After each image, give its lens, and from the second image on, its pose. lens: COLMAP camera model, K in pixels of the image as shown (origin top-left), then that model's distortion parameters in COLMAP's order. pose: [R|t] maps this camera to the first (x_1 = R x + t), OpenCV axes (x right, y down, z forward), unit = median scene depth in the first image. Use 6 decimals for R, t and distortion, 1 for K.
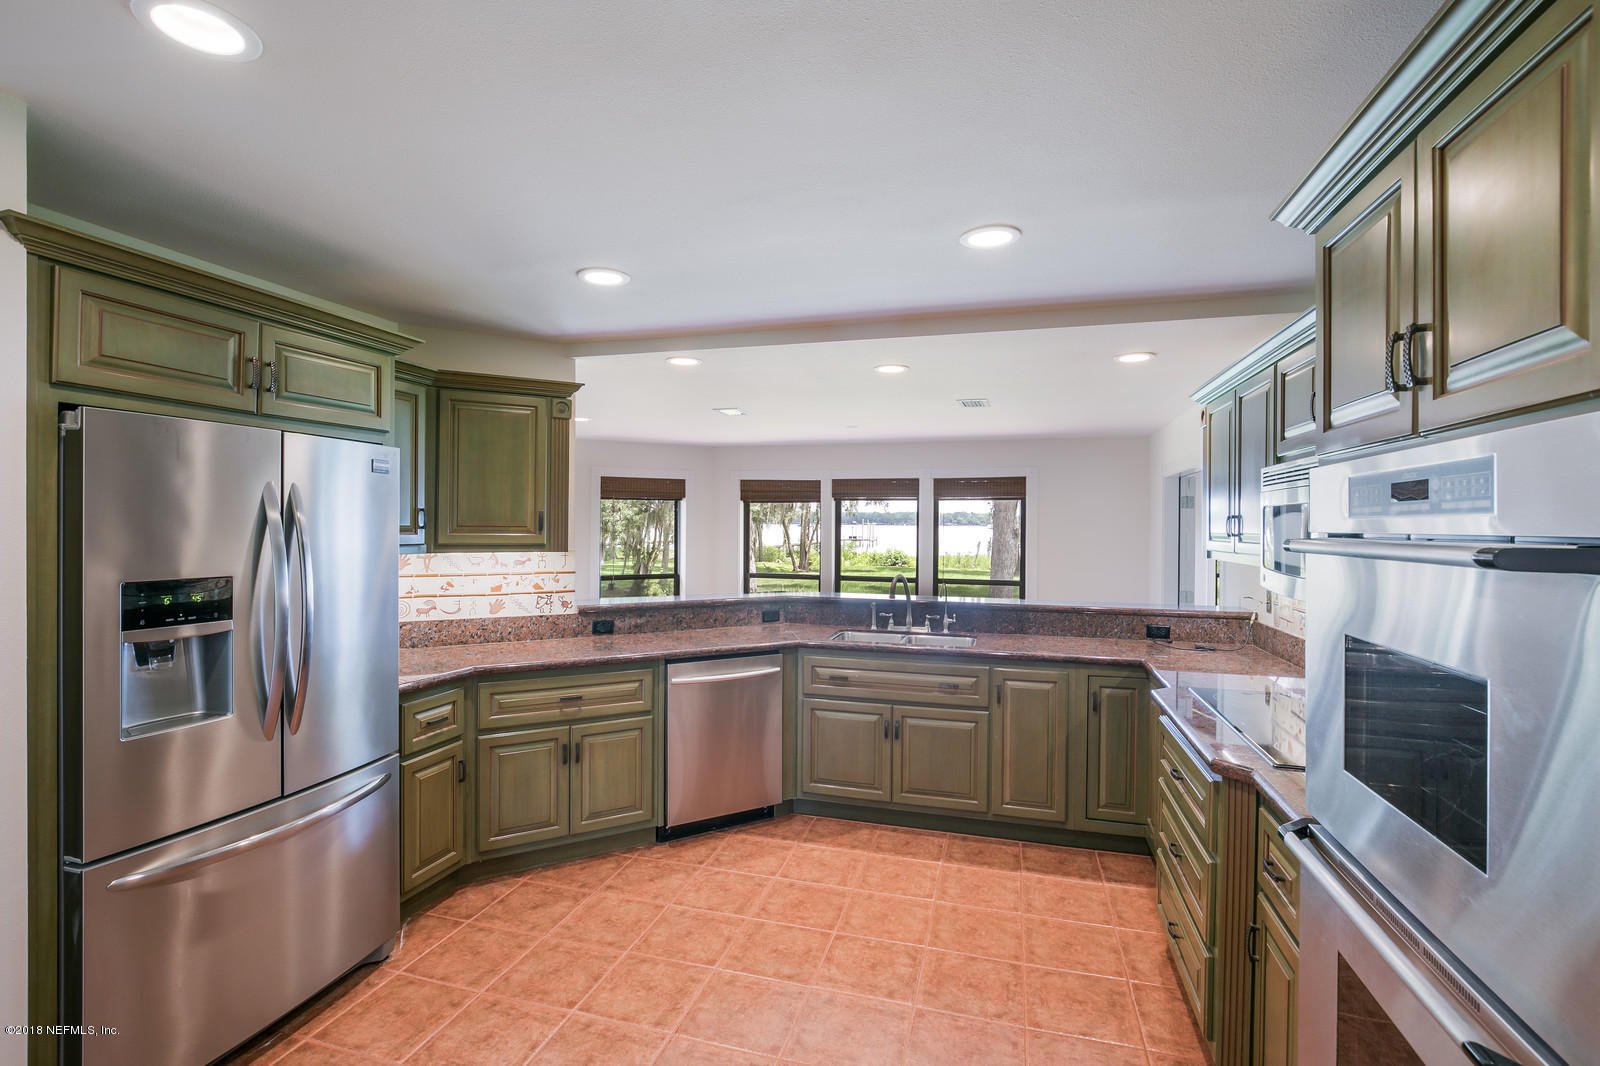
lens RADIAL K [[736.9, 0, 798.8], [0, 736.9, 521.2], [0, 0, 1]] dist [-0.004535, -0.000560]
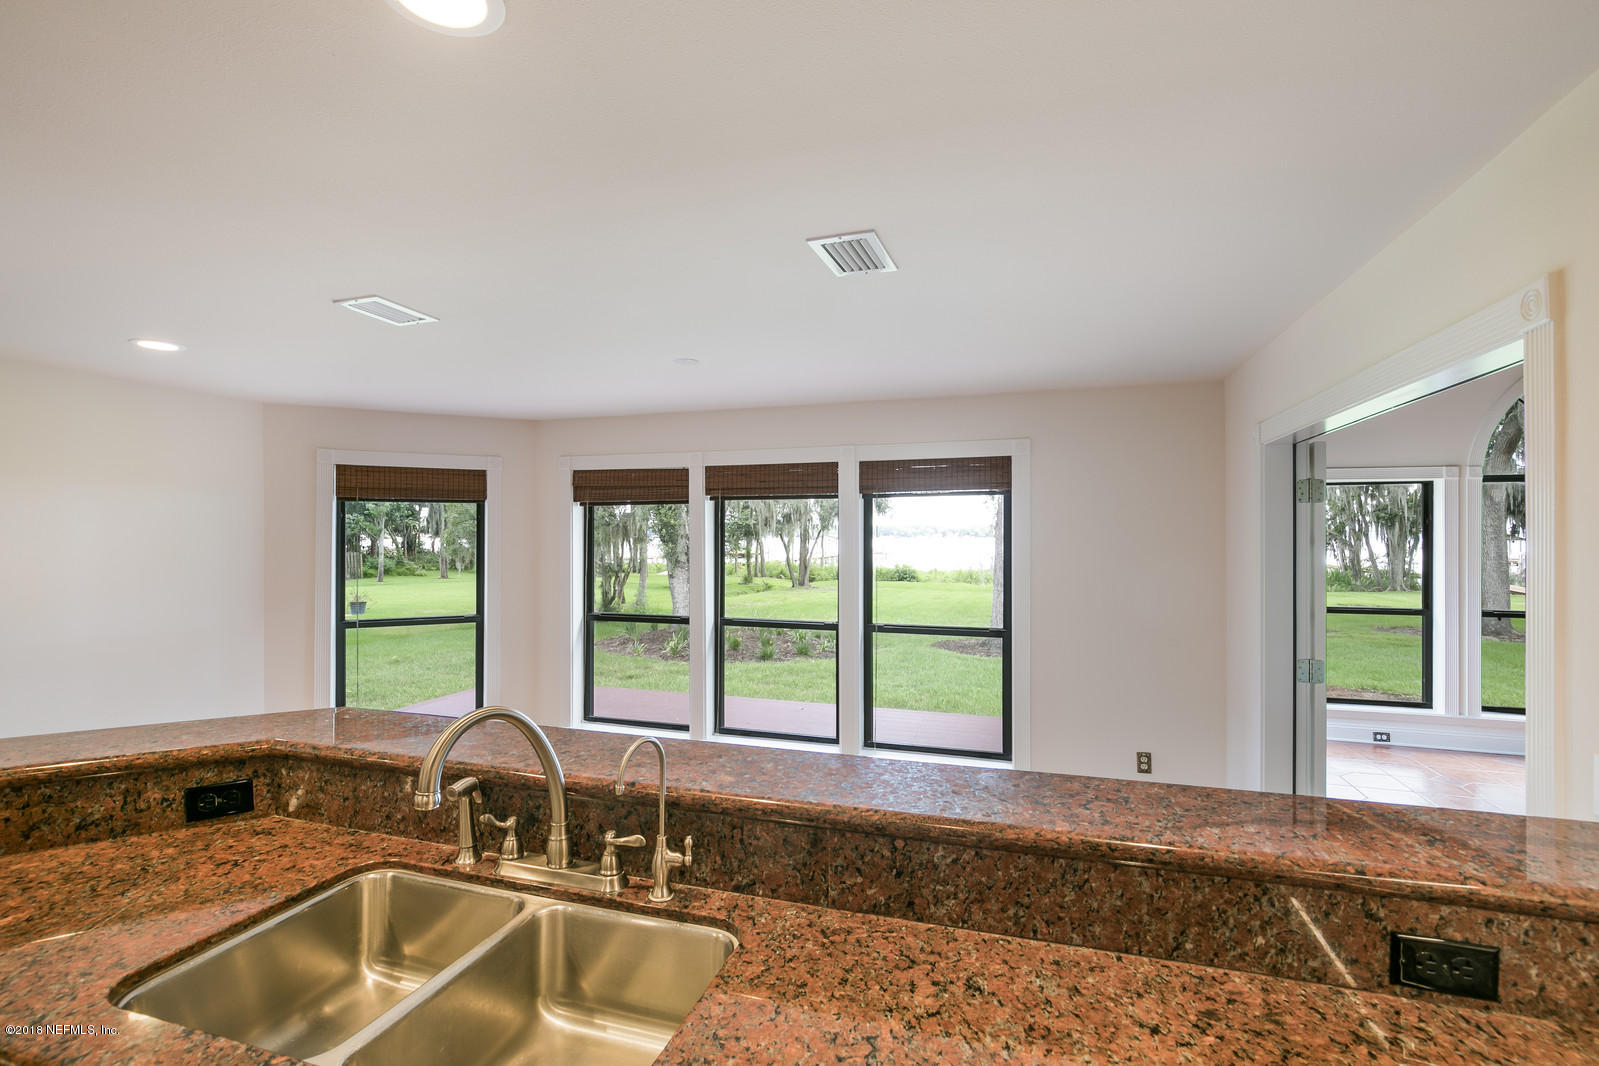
lens RADIAL K [[736.5, 0, 801.7], [0, 736.5, 531.7], [0, 0, 1]] dist [-0.004535, -0.000560]
pose [[0.999804, -0.007840, -0.018199, 0.147400], [0.007758, 0.999959, -0.004604, 0.002779], [0.018234, 0.004462, 0.999824, 0.394527]]
